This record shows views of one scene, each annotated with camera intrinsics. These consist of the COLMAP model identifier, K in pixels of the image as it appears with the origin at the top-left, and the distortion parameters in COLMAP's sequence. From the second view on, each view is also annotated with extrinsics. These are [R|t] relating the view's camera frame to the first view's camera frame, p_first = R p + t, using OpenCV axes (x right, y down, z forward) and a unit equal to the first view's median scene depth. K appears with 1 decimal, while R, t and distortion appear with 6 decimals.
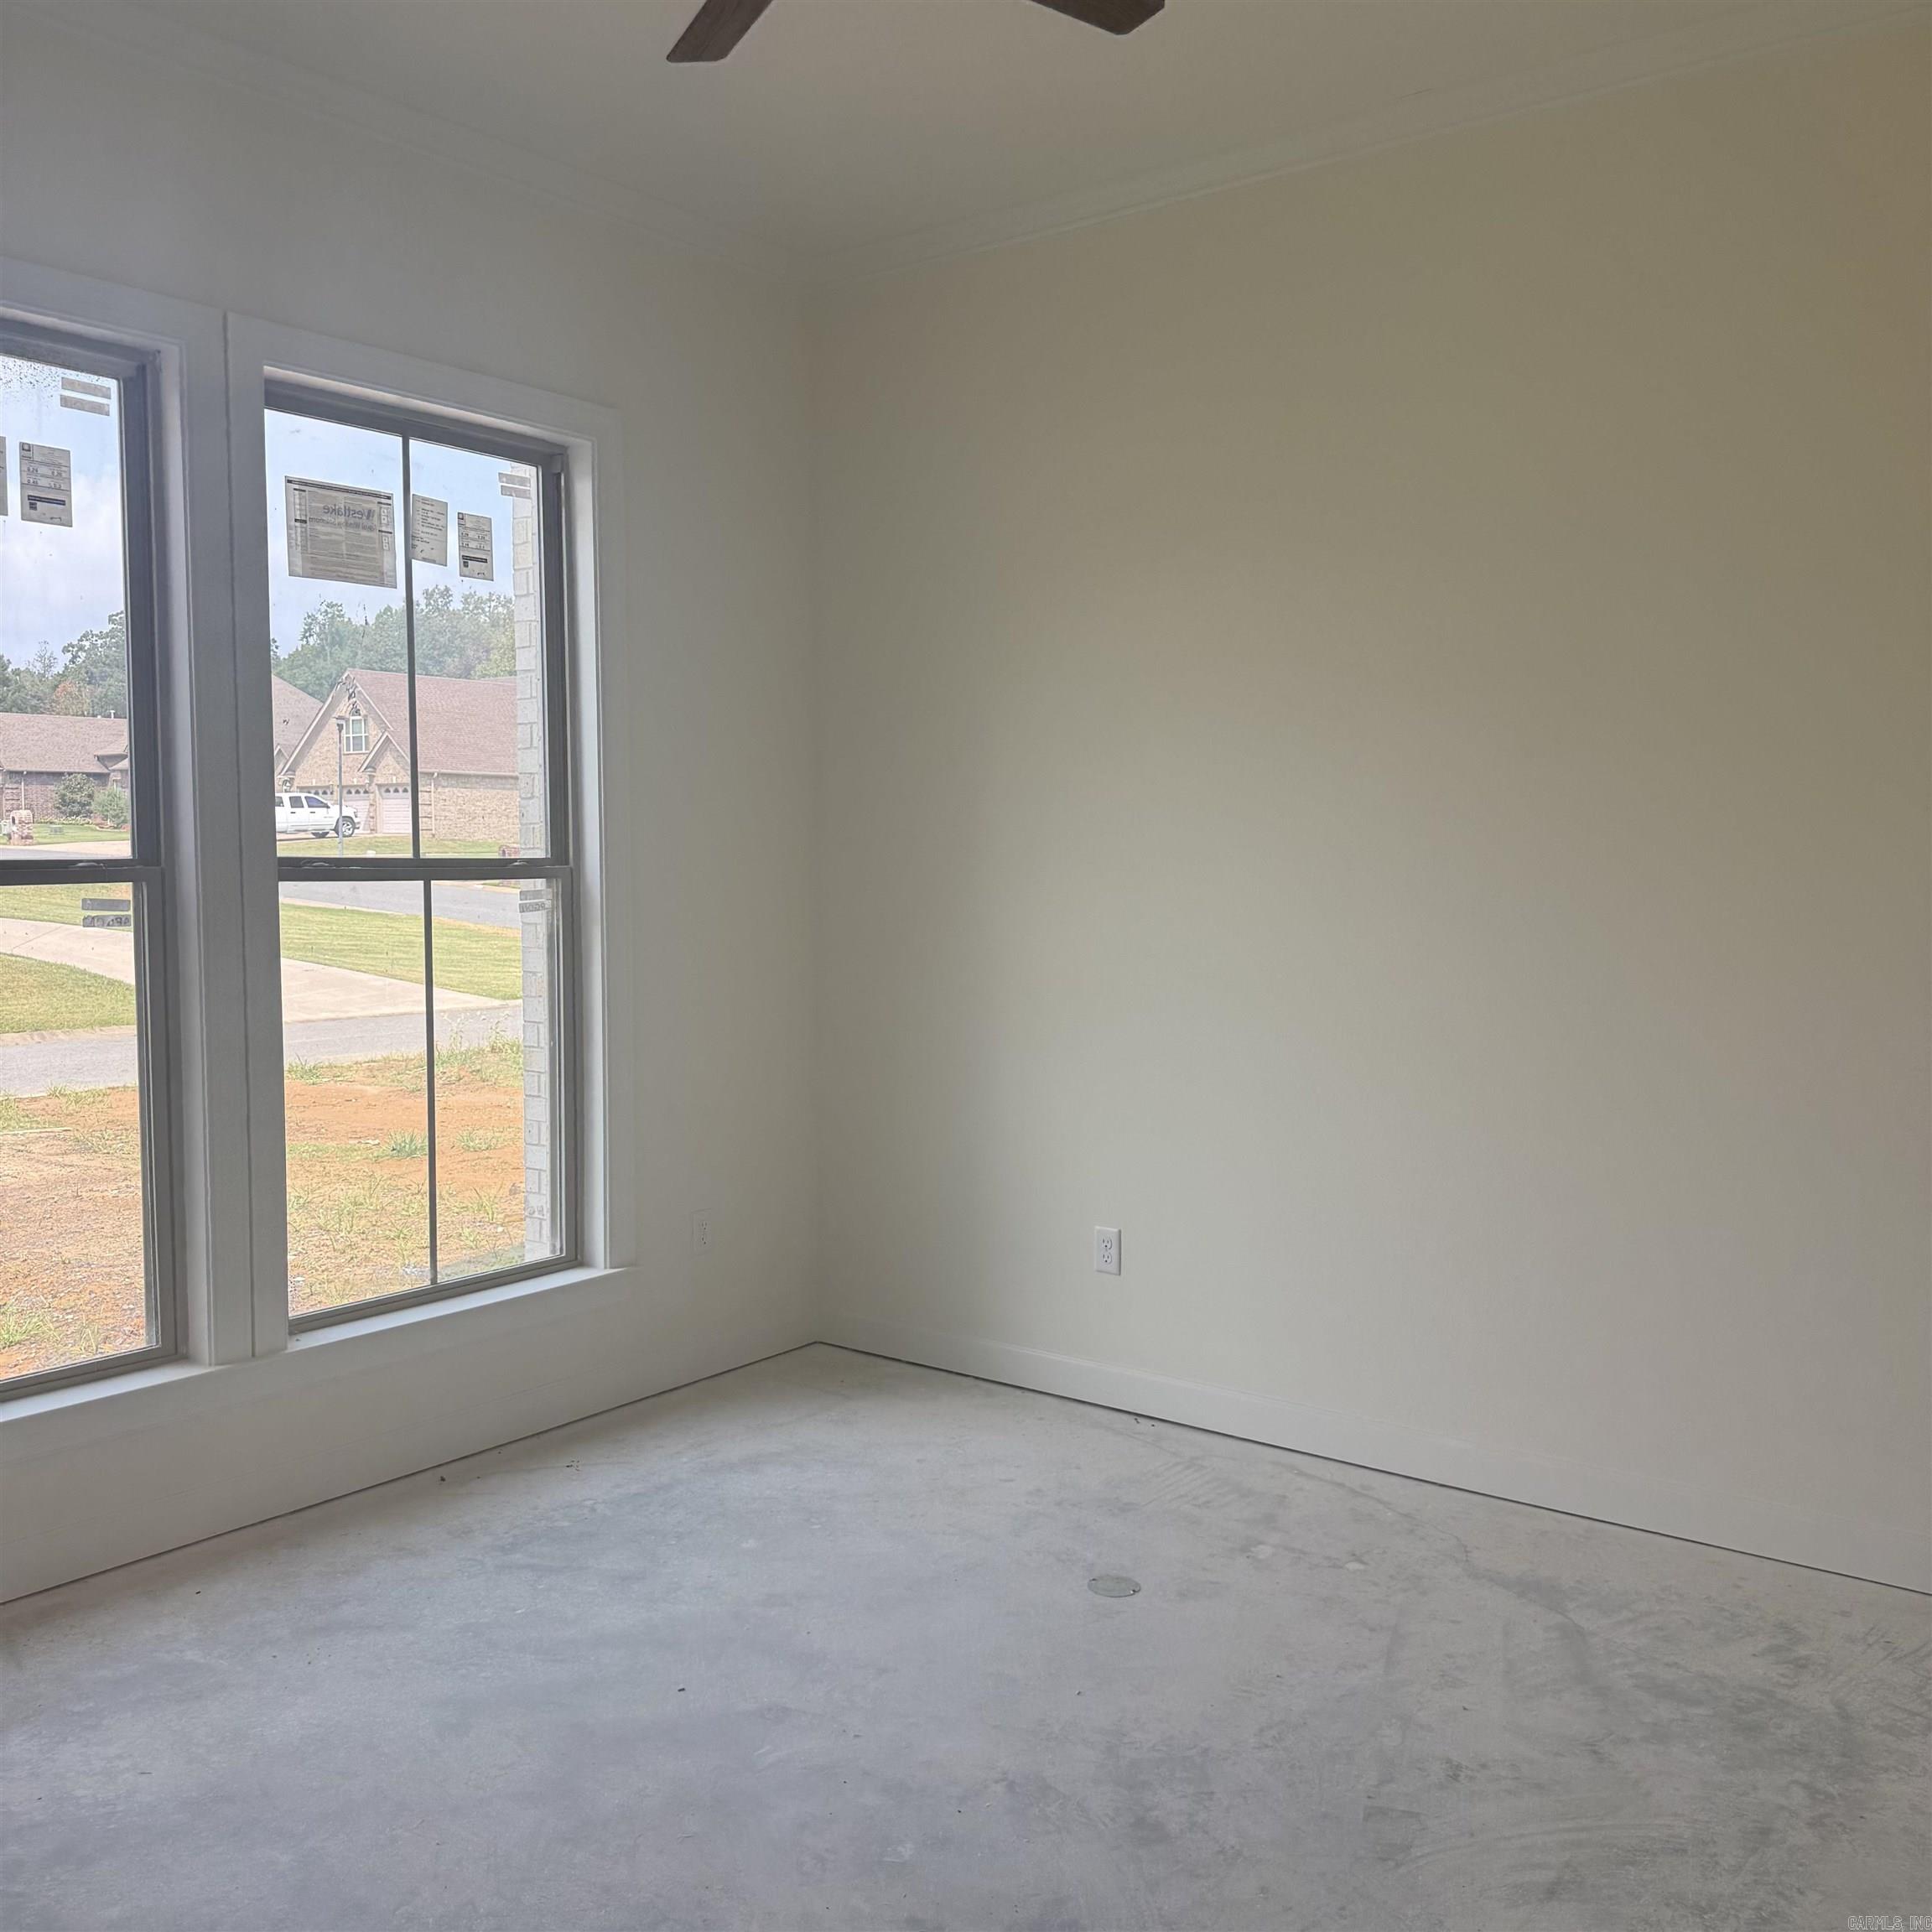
lens RADIAL K [[1752.1, 0, 965.5], [0, 1752.1, 975.7], [0, 0, 1]] dist [-0.001678, 0.000000]
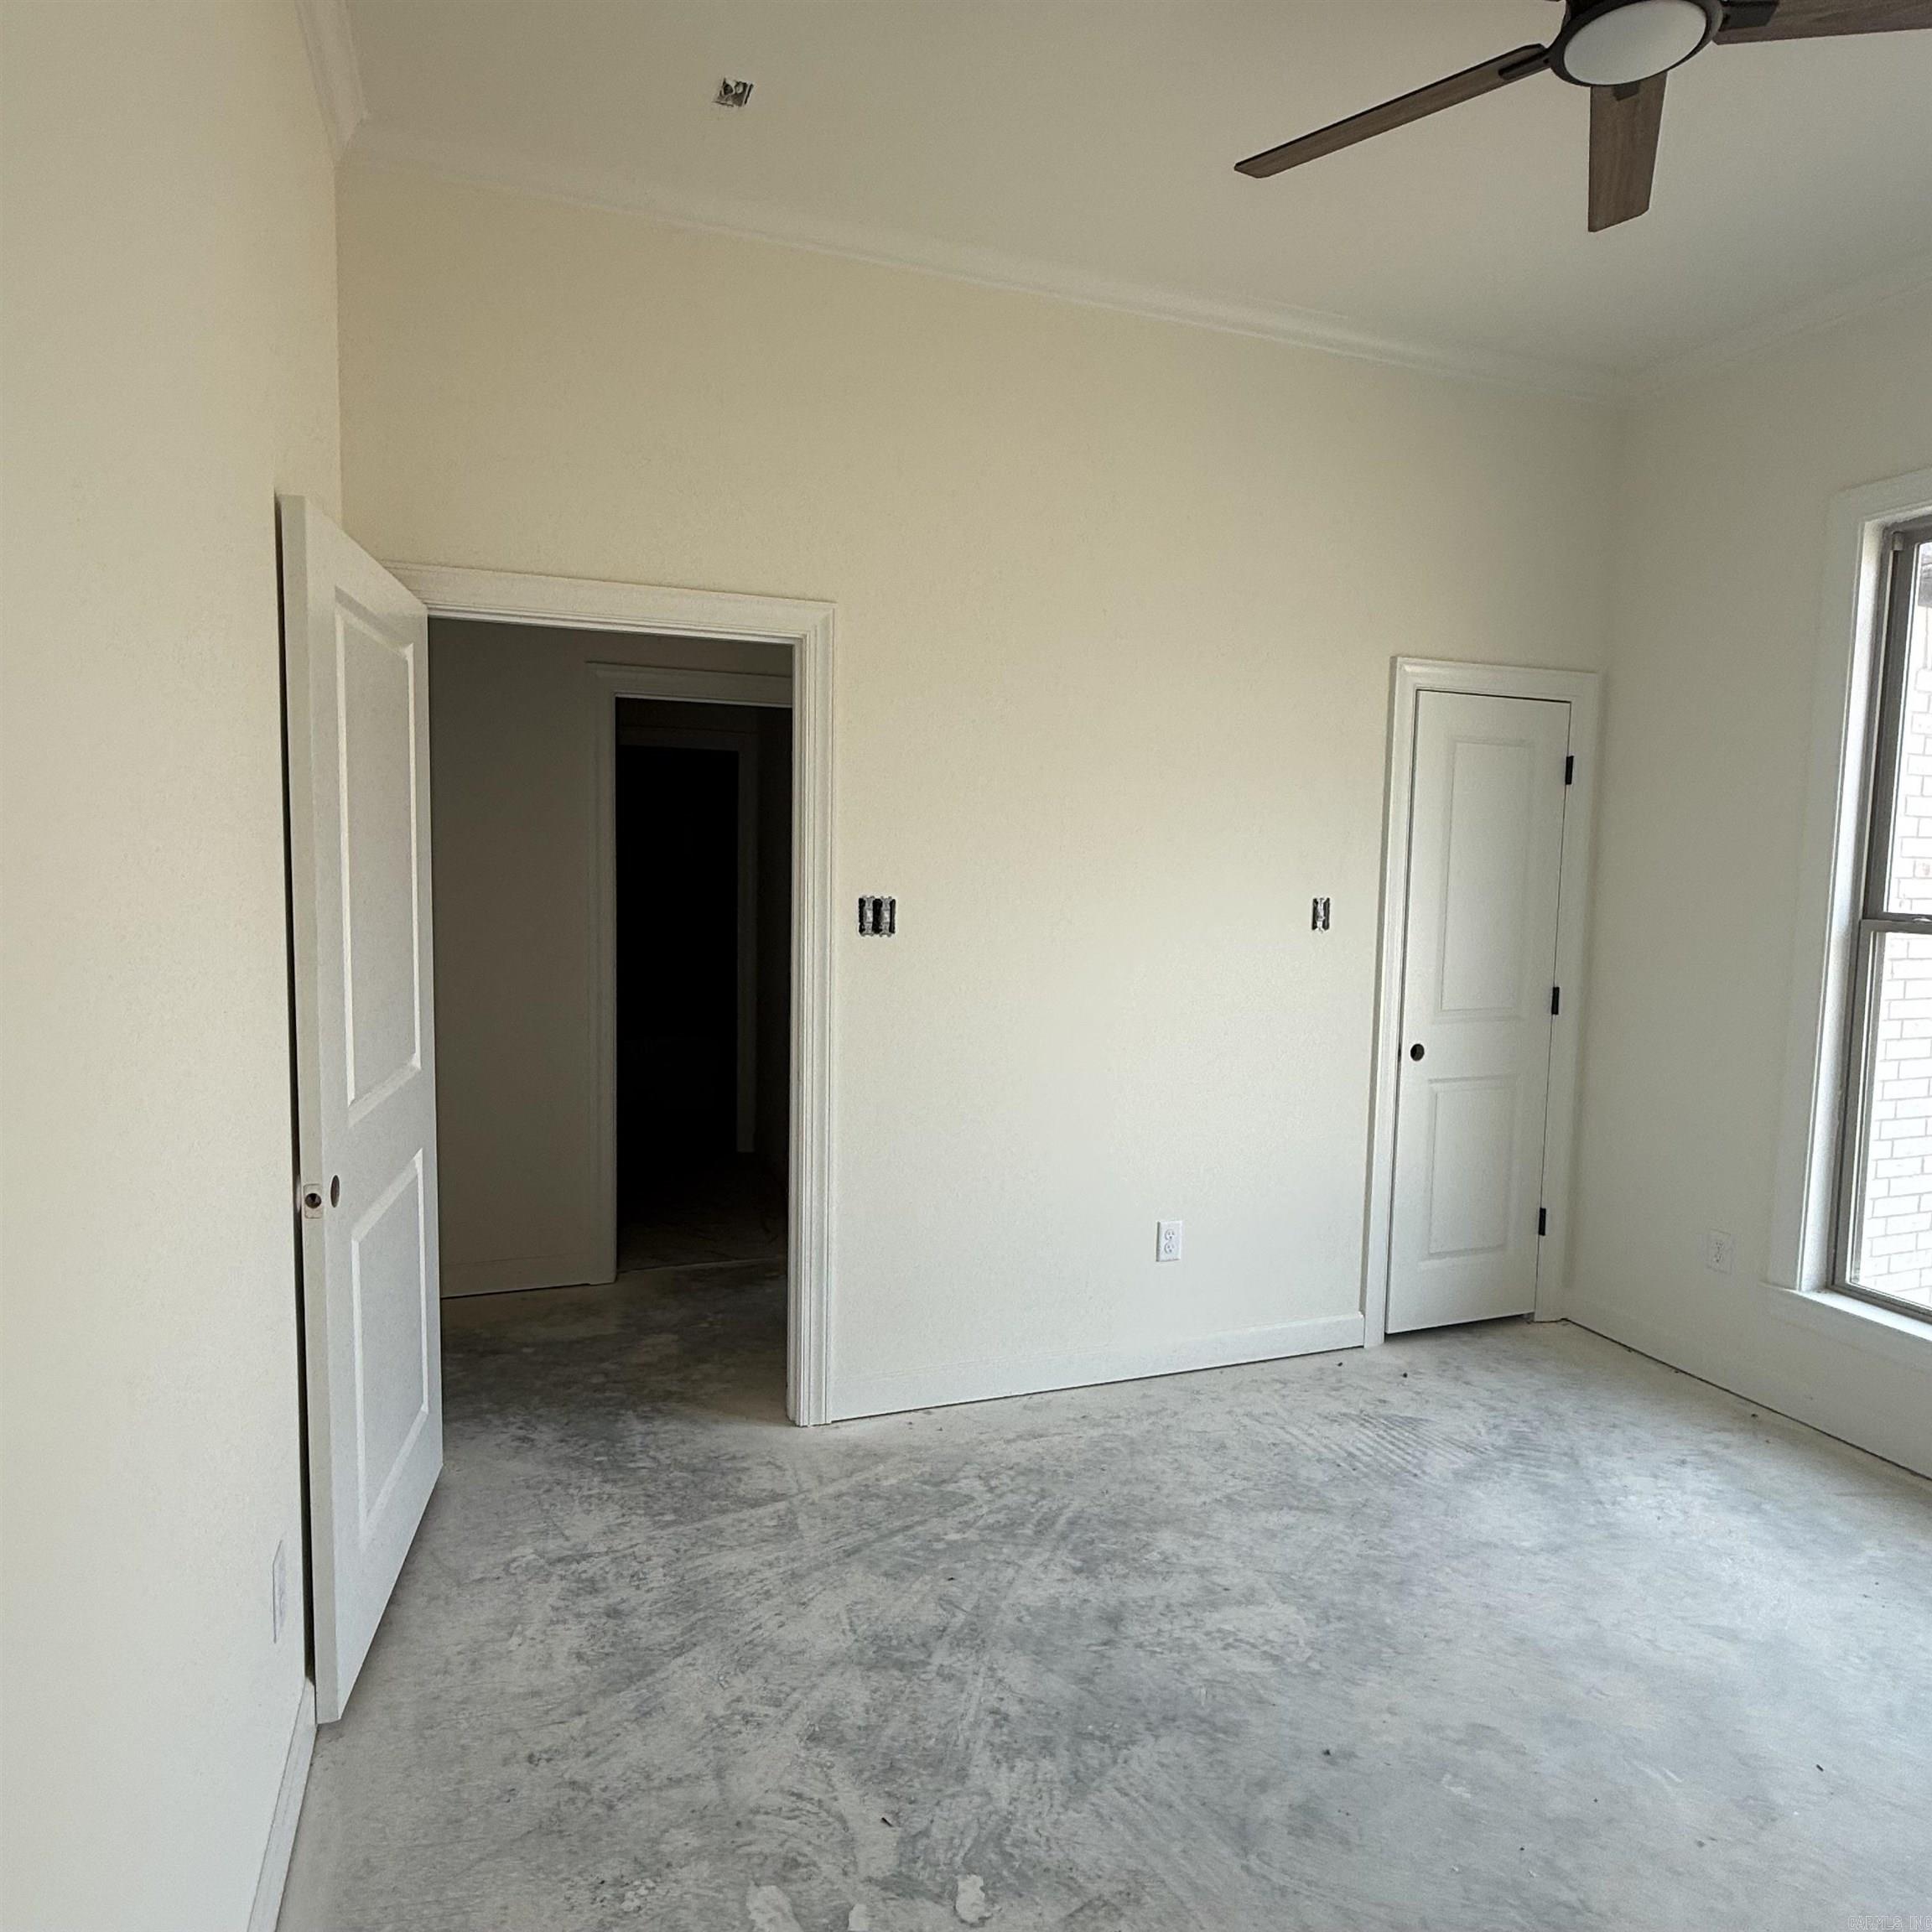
lens RADIAL K [[1256.8, 0, 957.7], [0, 1256.8, 967.7], [0, 0, 1]] dist [-0.001521, 0.003269]
pose [[-0.528124, 0.059987, -0.847046, 0.745453], [-0.072376, 0.990692, 0.115285, -0.092571], [0.846077, 0.122191, -0.518867, 1.015728]]
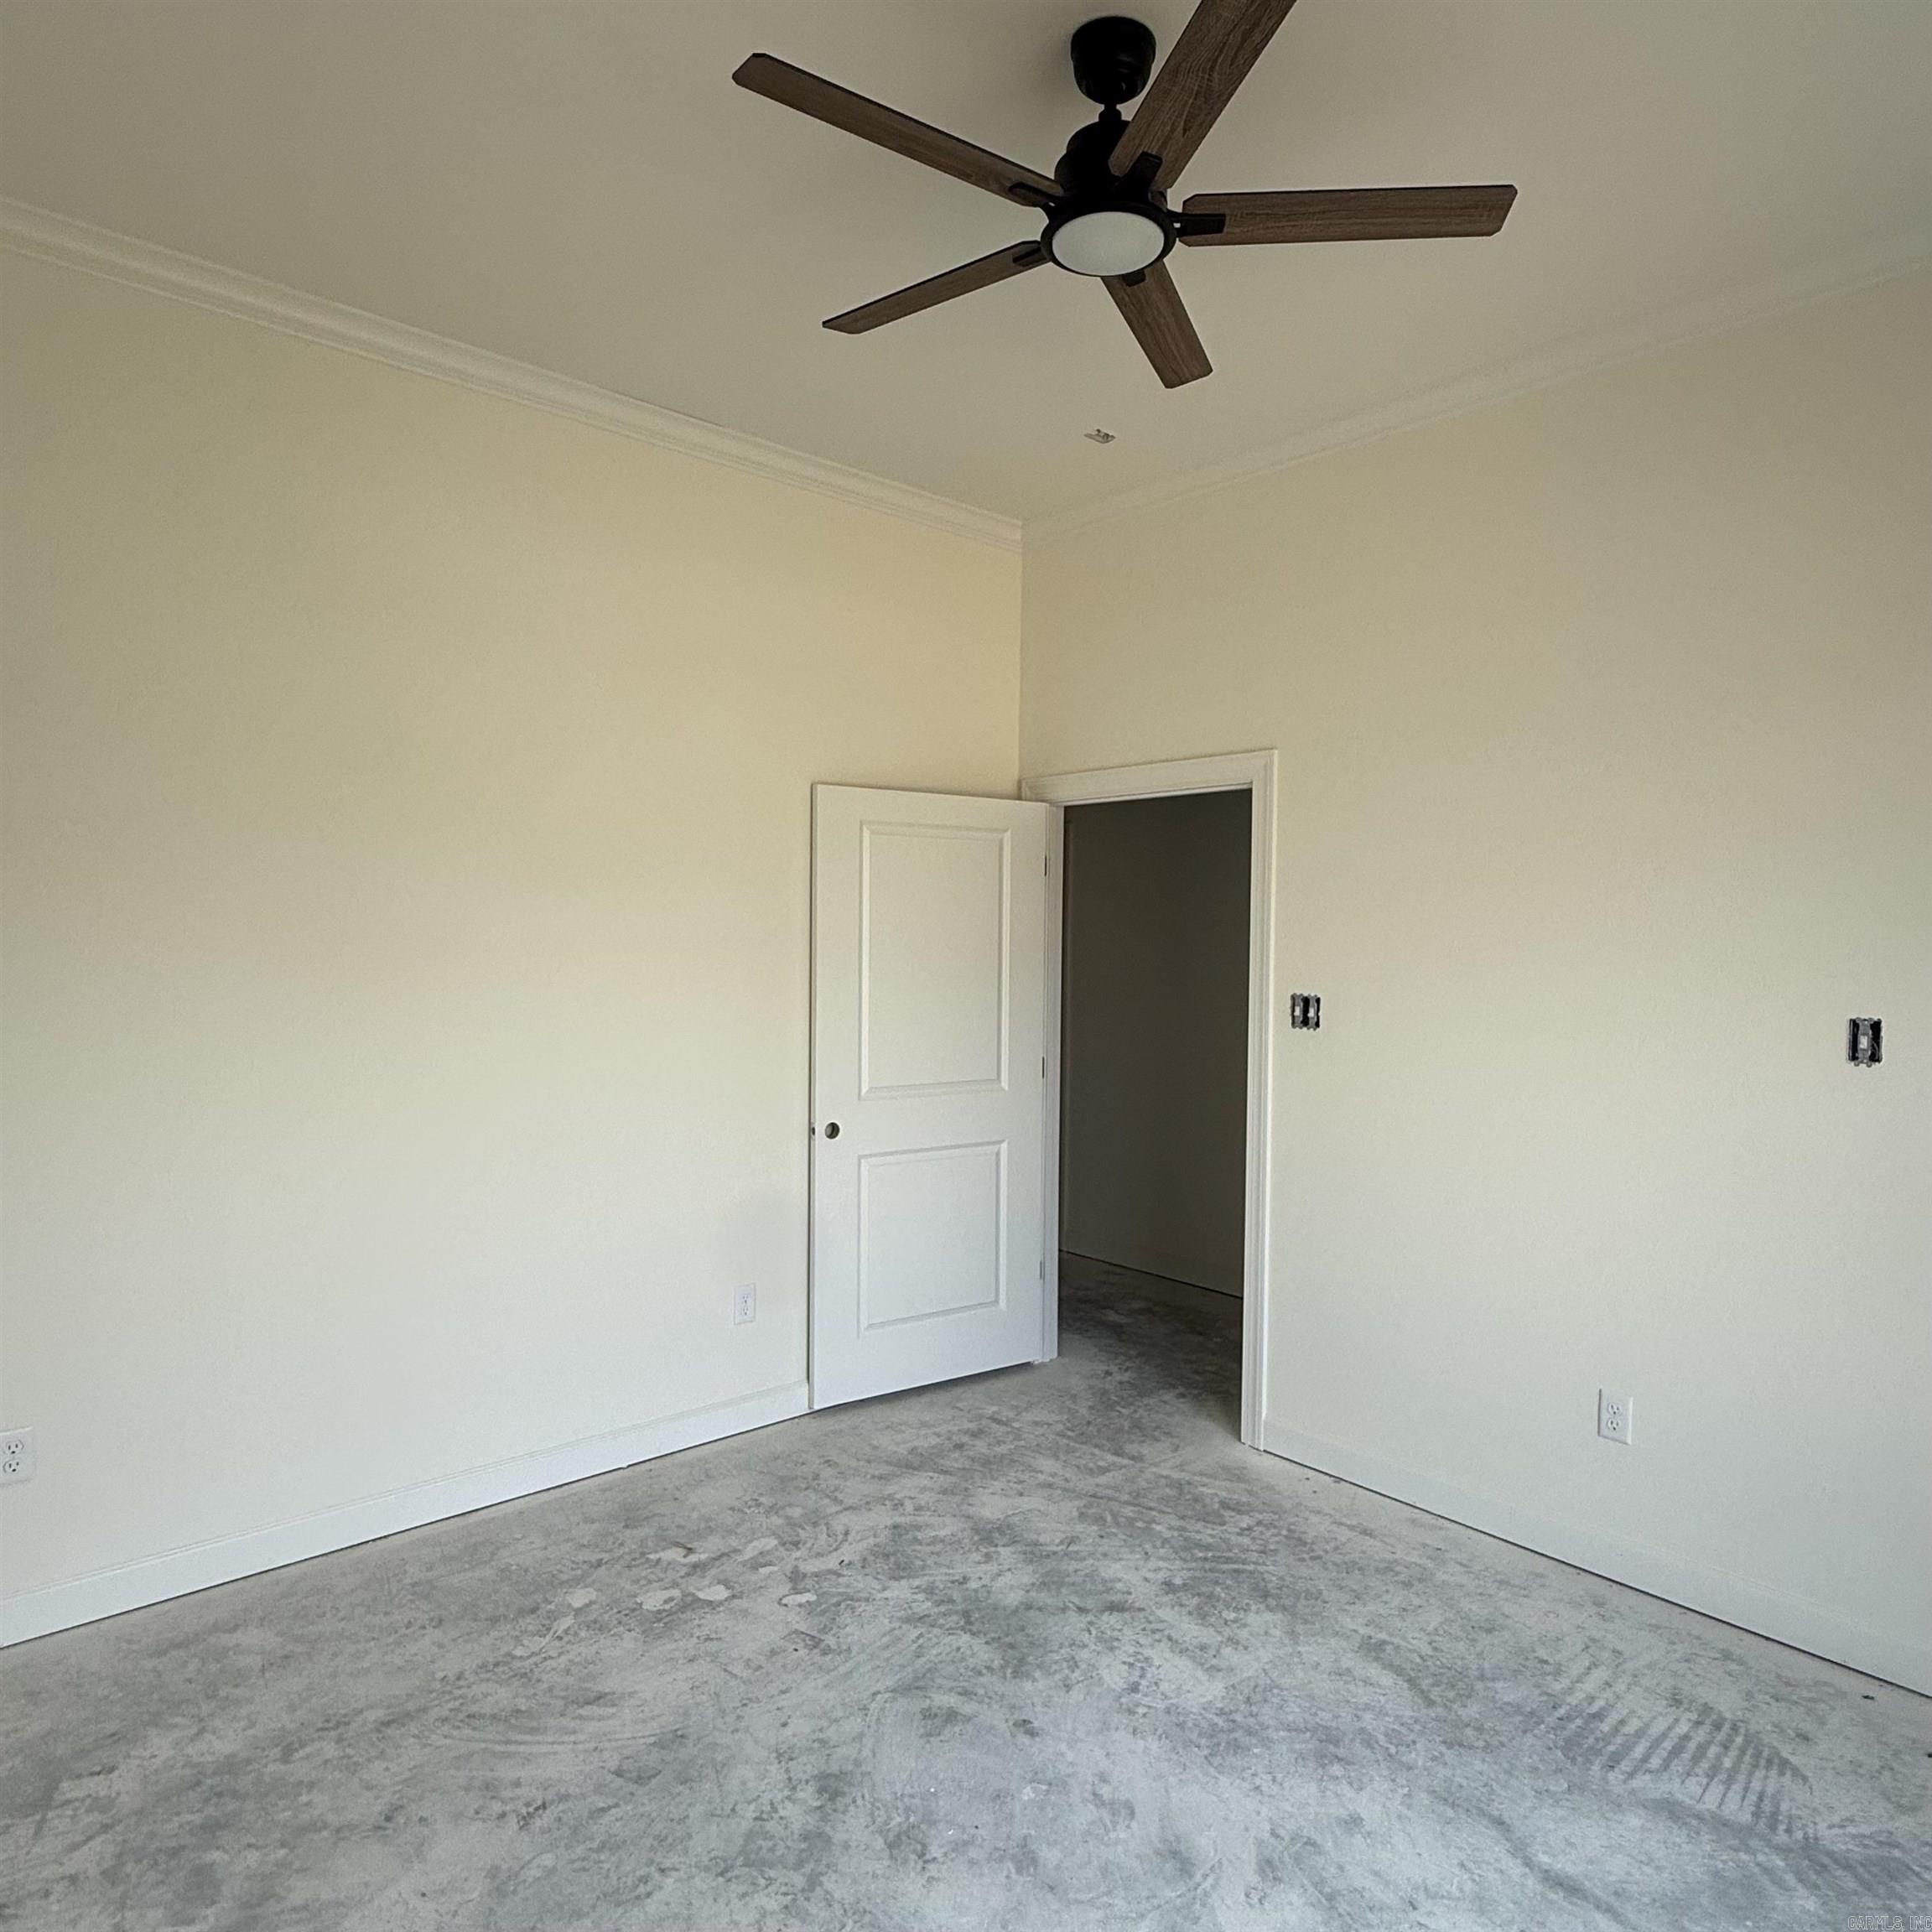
lens RADIAL K [[1256.8, 0, 968.3], [0, 1256.8, 964.0], [0, 0, 1]] dist [-0.001521, 0.003269]
pose [[-0.983330, -0.017332, 0.181001, -0.136648], [-0.002275, 0.996541, 0.083069, -0.162964], [-0.181815, 0.081273, -0.979968, 1.736038]]
